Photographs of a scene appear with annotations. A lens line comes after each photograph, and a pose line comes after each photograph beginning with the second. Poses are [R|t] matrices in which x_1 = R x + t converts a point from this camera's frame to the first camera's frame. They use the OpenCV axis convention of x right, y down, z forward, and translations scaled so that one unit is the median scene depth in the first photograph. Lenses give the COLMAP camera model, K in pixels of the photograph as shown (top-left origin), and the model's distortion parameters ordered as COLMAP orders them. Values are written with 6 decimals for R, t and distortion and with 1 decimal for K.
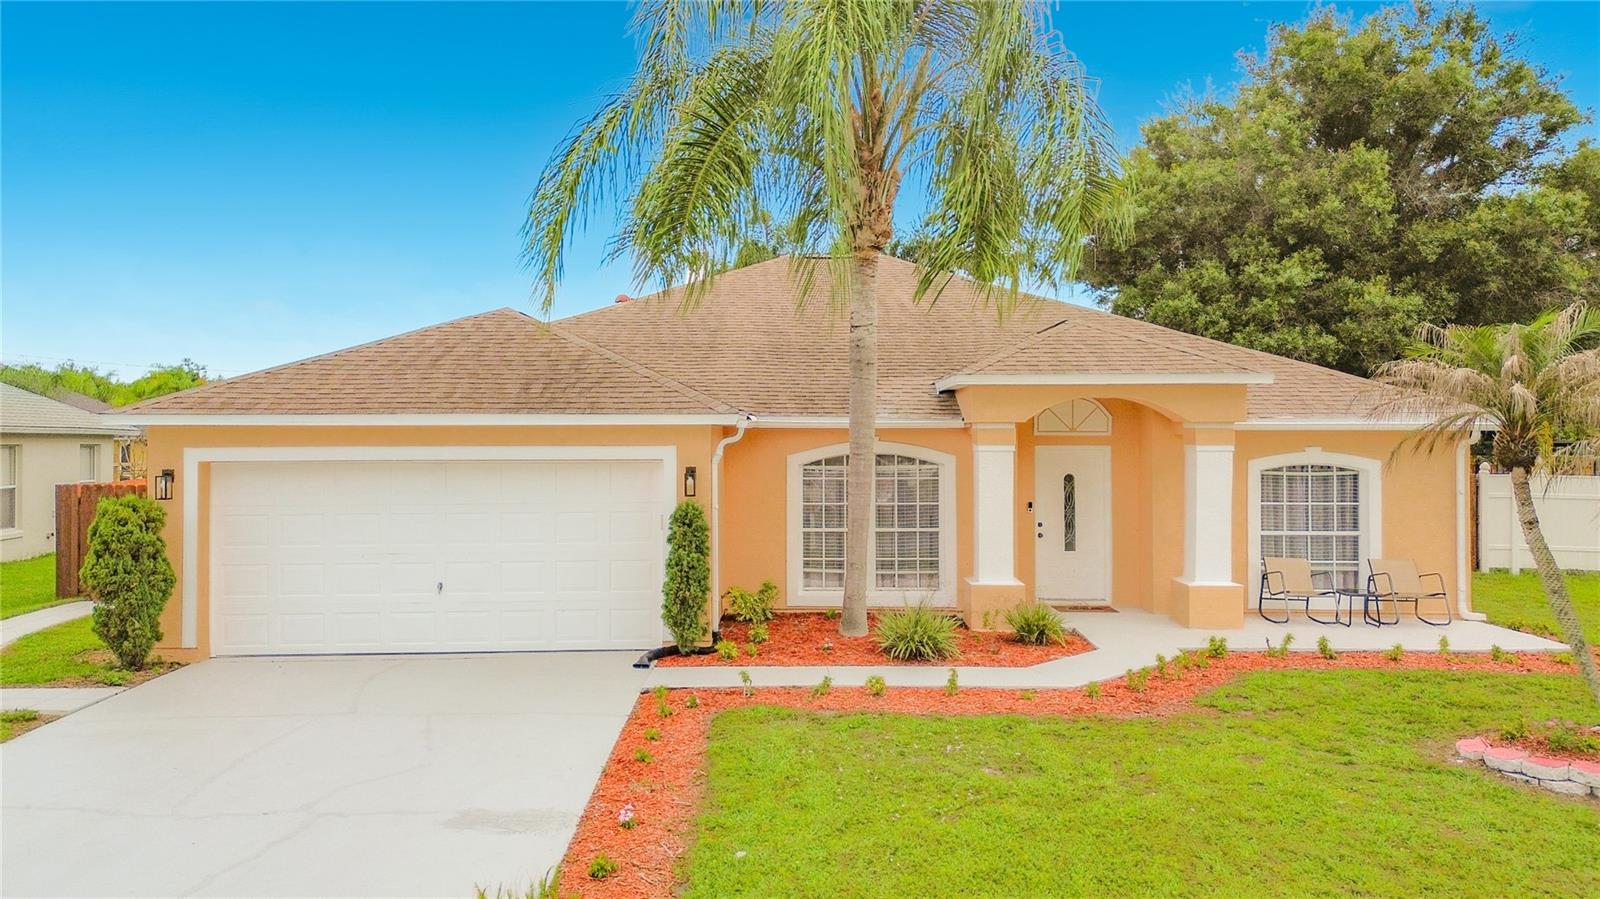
lens RADIAL K [[1146.8, 0, 797.0], [0, 1146.8, 427.3], [0, 0, 1]] dist [0.074693, -0.001251]
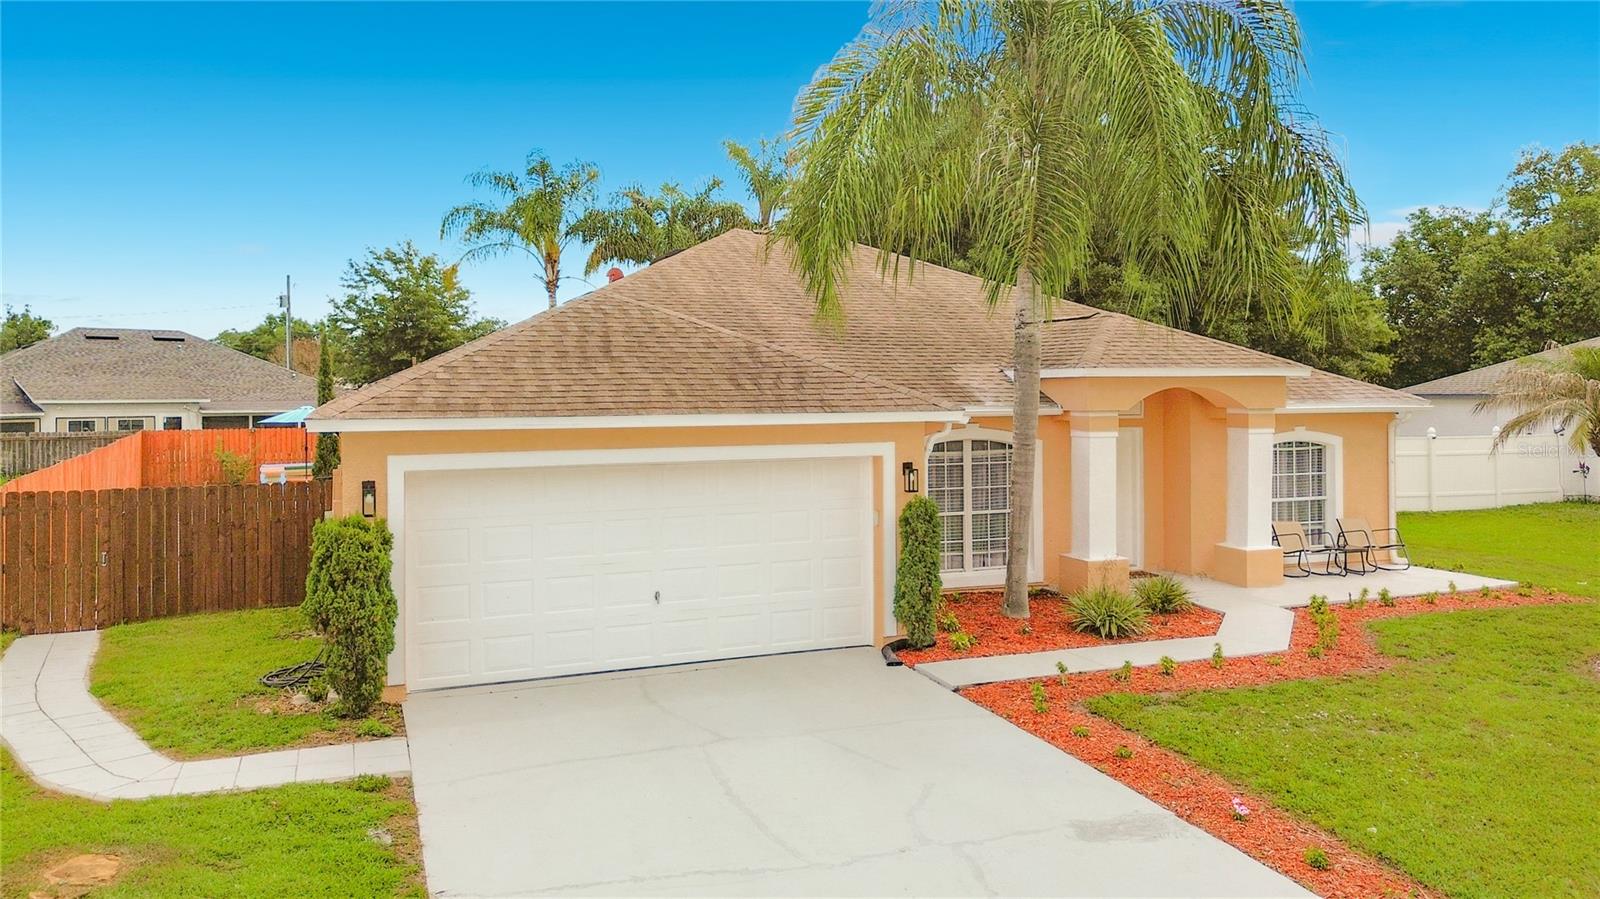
lens RADIAL K [[1153.9, 0, 795.0], [0, 1153.9, 458.1], [0, 0, 1]] dist [0.065731, -0.096575]
pose [[0.933640, -0.025653, 0.357293, -0.529928], [0.001628, 0.997726, 0.067381, -0.036294], [-0.358209, -0.062328, 0.931559, 0.095487]]
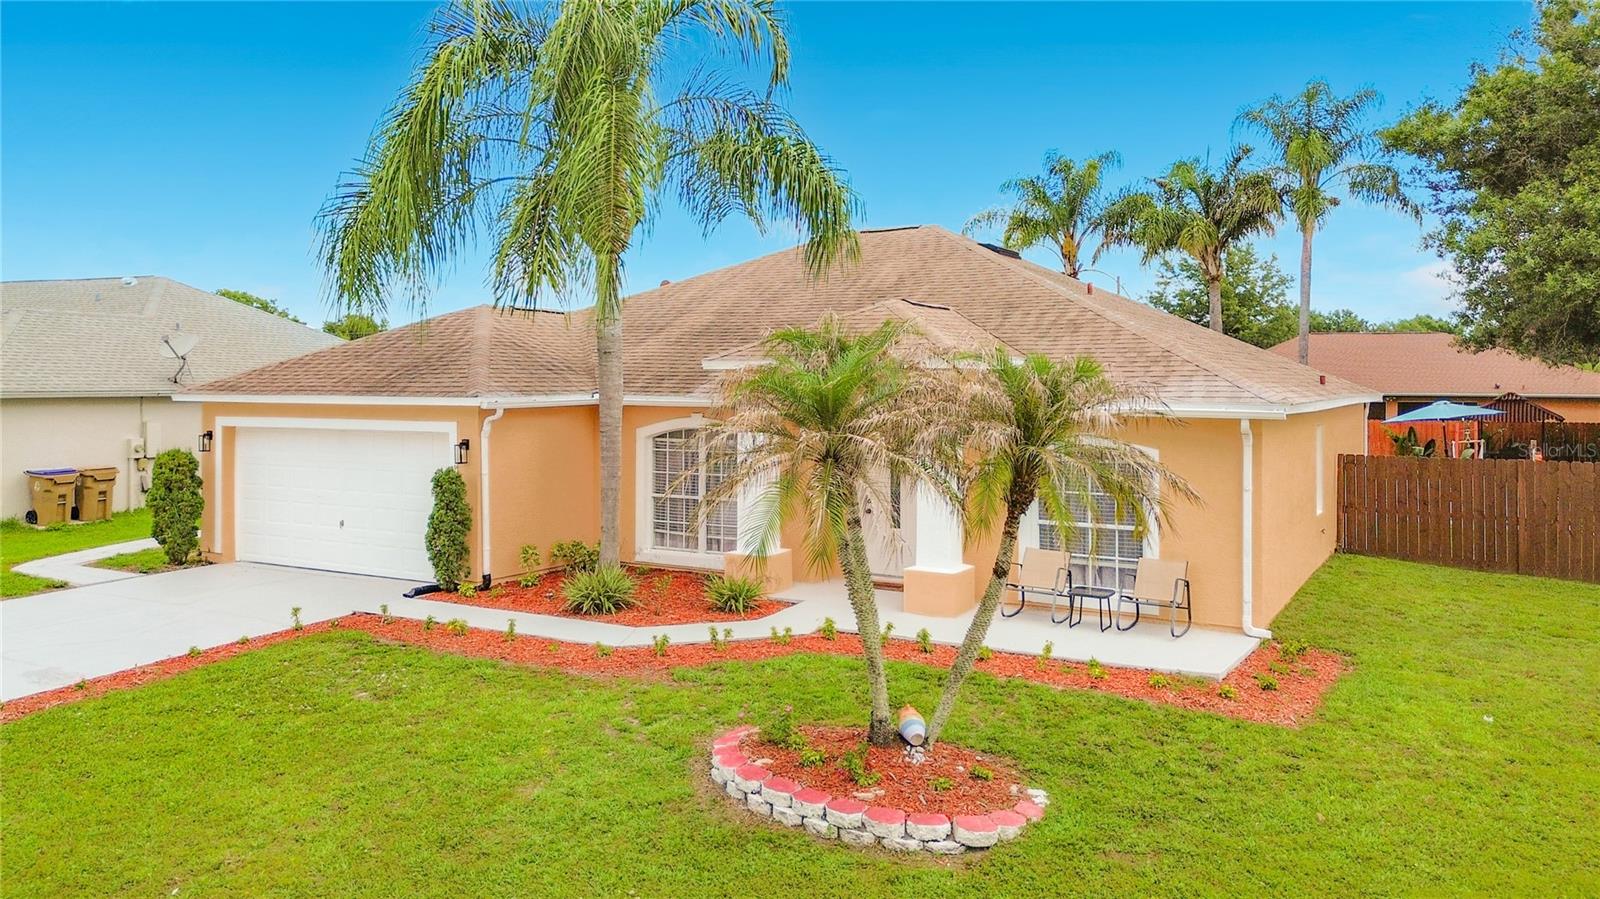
lens RADIAL K [[1153.9, 0, 795.0], [0, 1153.9, 458.1], [0, 0, 1]] dist [0.065731, -0.096575]
pose [[0.859906, 0.034154, -0.509309, 0.812215], [0.002435, 0.997473, 0.071000, -0.030837], [0.510447, -0.062293, 0.857650, 0.120576]]
